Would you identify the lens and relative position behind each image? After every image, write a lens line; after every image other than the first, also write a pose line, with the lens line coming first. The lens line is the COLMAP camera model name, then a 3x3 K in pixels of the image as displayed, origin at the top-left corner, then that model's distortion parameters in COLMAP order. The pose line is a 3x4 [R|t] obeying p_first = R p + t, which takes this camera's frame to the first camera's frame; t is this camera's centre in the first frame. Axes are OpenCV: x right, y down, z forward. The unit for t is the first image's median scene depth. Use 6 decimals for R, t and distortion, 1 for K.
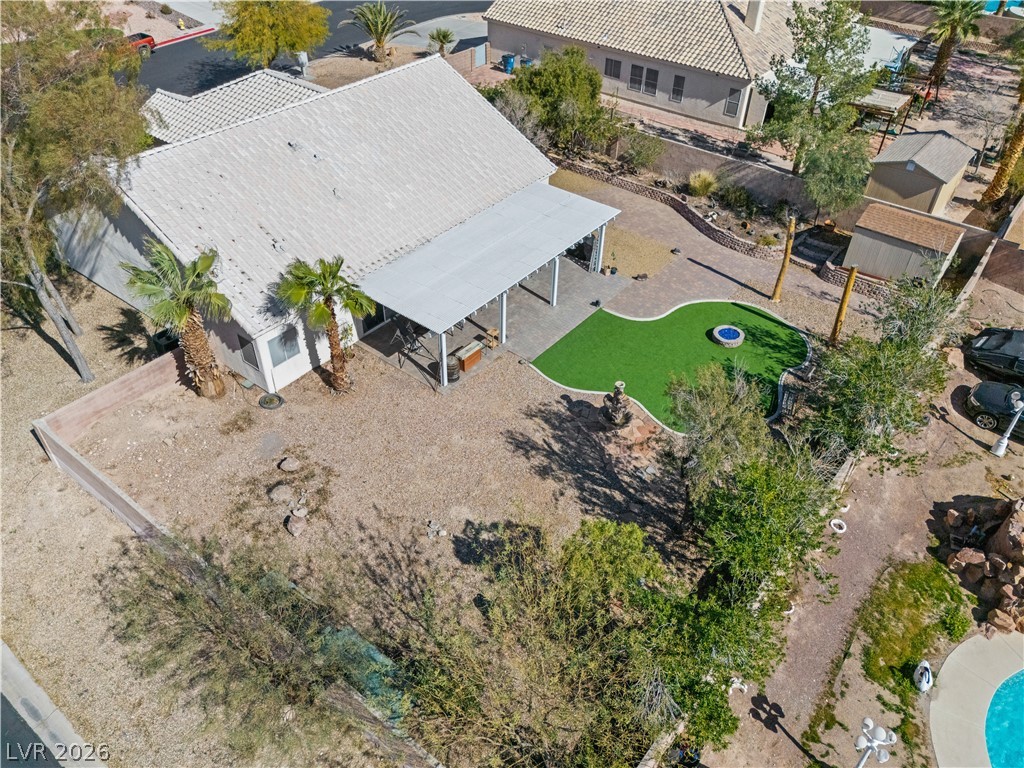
lens RADIAL K [[767.4, 0, 512.0], [0, 767.4, 384.0], [0, 0, 1]] dist [0.038130, -0.010144]
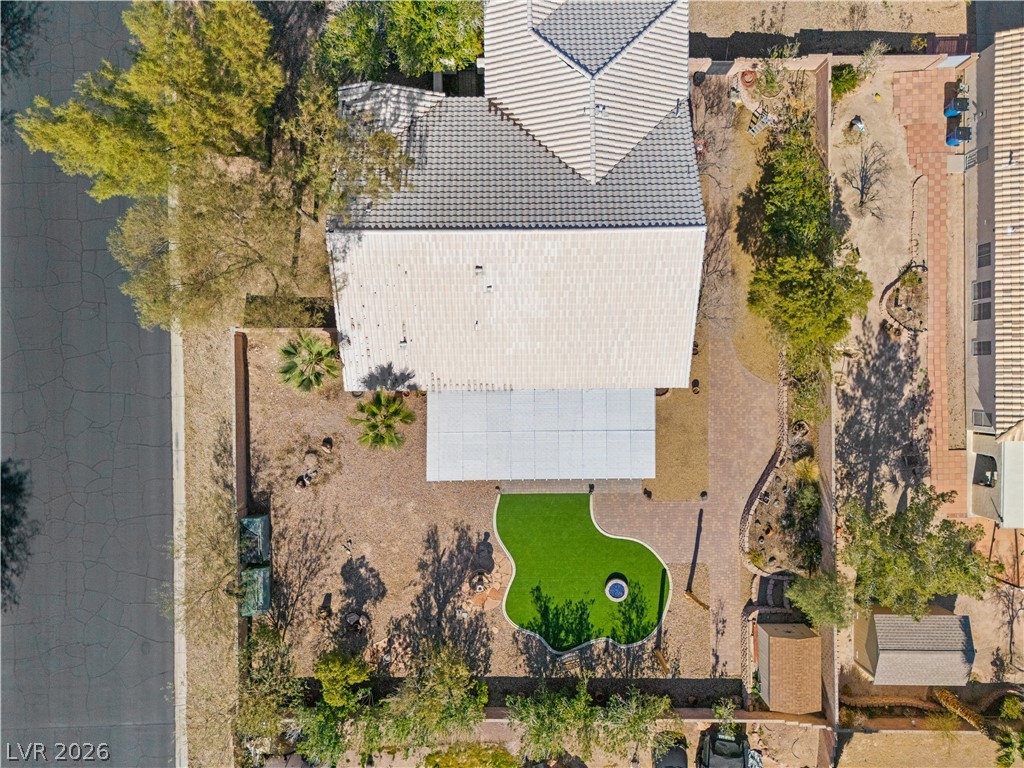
lens RADIAL K [[767.4, 0, 512.0], [0, 767.4, 384.0], [0, 0, 1]] dist [0.038130, -0.010144]
pose [[0.628419, 0.777875, -0.000050, -0.137630], [-0.497148, 0.401678, 0.769089, -1.364530], [0.598275, -0.483286, 0.639141, 0.234068]]
